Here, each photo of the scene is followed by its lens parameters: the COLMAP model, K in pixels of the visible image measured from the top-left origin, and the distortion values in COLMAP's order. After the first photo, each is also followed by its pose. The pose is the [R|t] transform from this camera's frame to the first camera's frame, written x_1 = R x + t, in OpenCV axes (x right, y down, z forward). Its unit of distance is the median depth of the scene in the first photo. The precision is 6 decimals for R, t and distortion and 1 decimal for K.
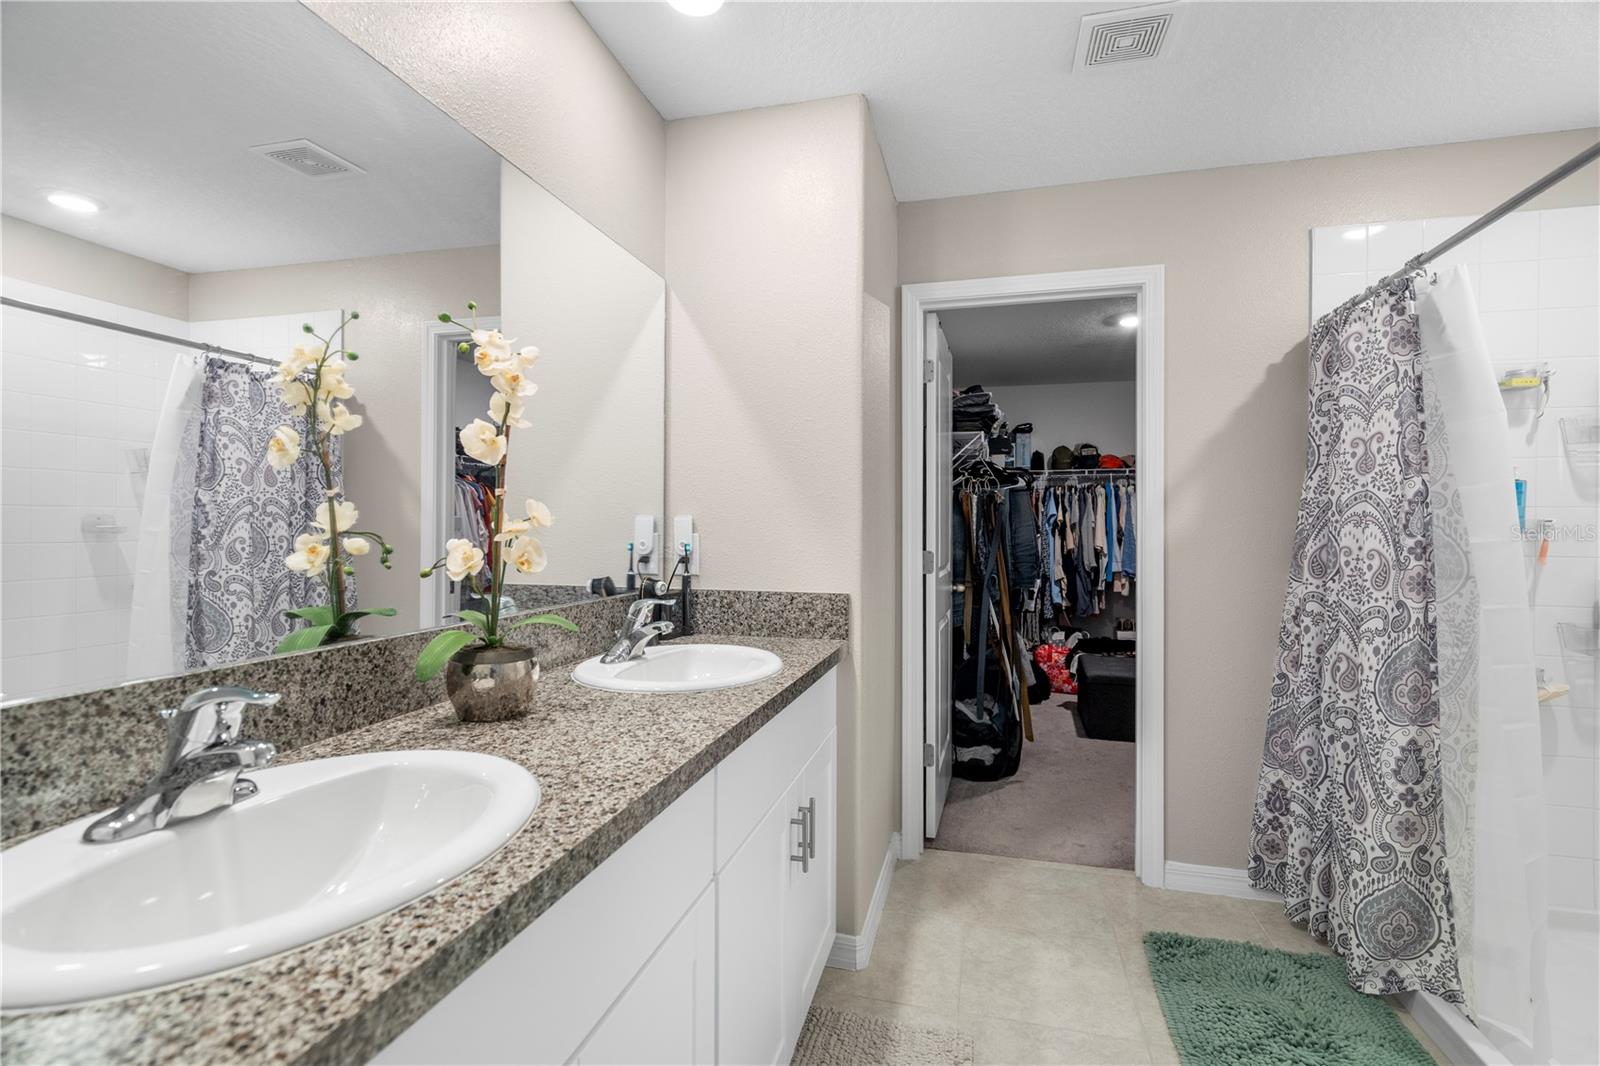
lens RADIAL K [[727.5, 0, 805.5], [0, 727.5, 518.8], [0, 0, 1]] dist [-0.001713, -0.000494]
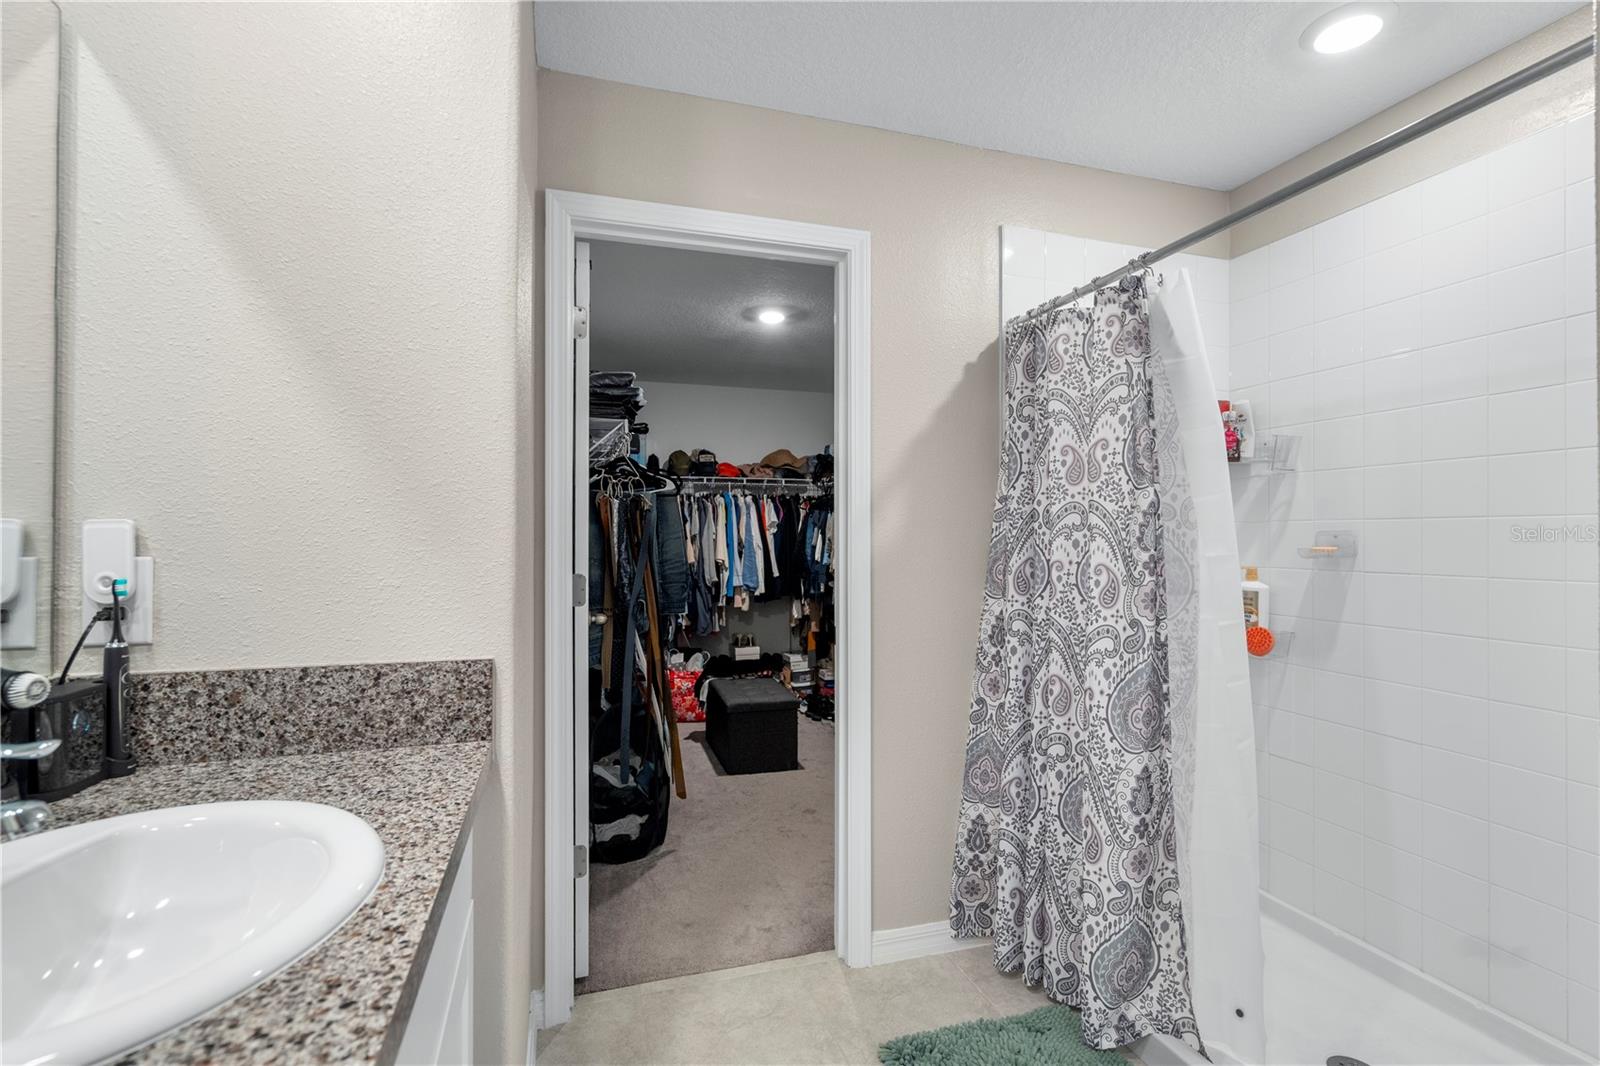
lens RADIAL K [[741.9, 0, 800.0], [0, 741.9, 533.0], [0, 0, 1]] dist [-0.000501, 0.000166]
pose [[0.847351, 0.002205, 0.531029, -0.043557], [-0.004536, 0.999985, 0.003086, 0.000929], [-0.531014, -0.005024, 0.847348, 0.355398]]
